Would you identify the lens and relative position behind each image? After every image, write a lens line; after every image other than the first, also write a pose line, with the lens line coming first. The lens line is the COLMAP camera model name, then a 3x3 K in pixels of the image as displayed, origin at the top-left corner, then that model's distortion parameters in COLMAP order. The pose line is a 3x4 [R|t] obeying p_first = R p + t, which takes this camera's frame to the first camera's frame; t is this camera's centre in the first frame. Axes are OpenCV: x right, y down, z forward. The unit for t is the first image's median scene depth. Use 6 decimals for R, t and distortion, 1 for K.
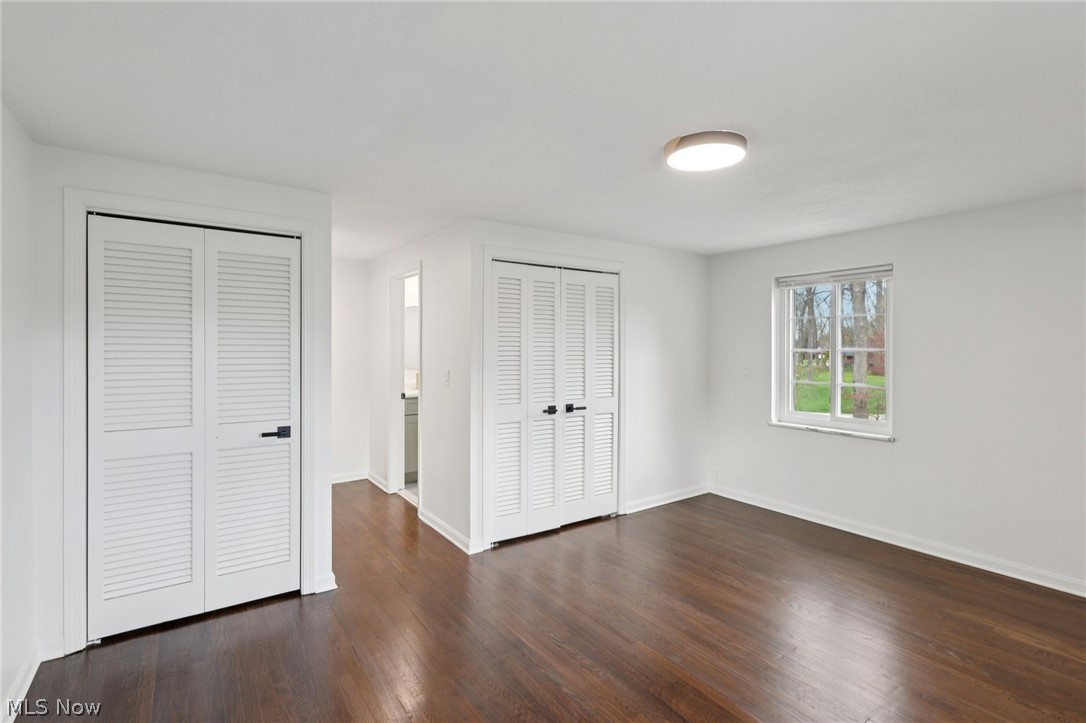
lens RADIAL K [[500.1, 0, 543.0], [0, 500.1, 361.5], [0, 0, 1]] dist [0.002843, 0.000312]
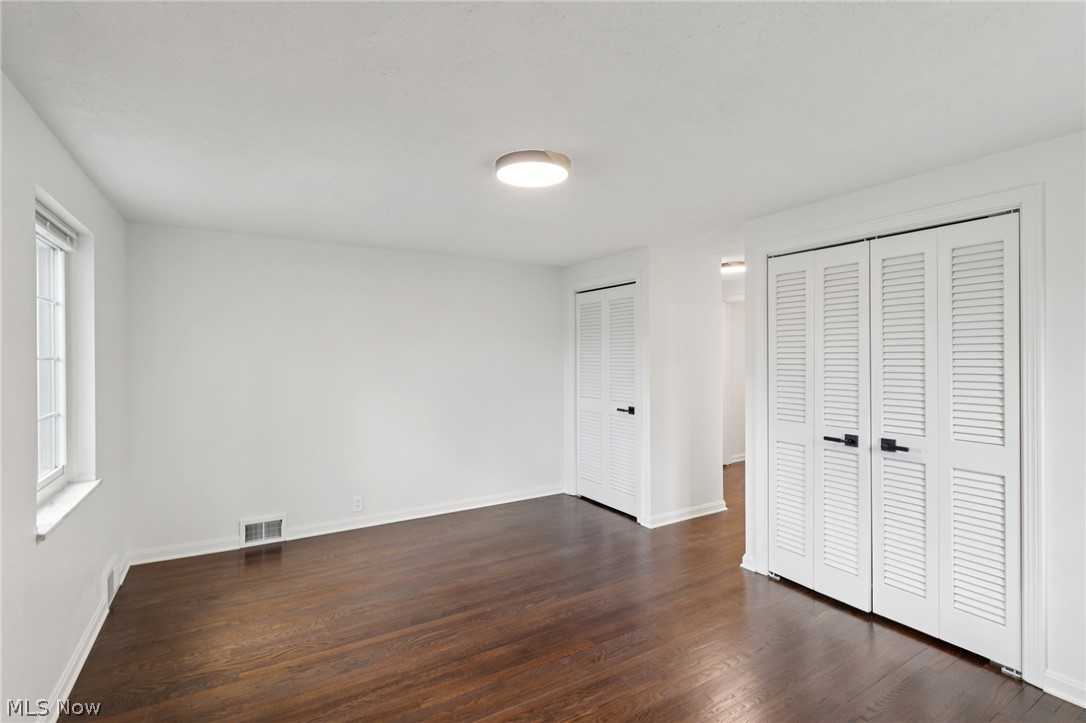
lens RADIAL K [[502.7, 0, 543.0], [0, 502.7, 361.5], [0, 0, 1]] dist [0.029771, 0.000074]
pose [[-0.044729, 0.015692, -0.998876, 0.768875], [-0.010696, 0.999812, 0.016186, -0.024377], [0.998942, 0.011408, -0.044553, 0.584000]]
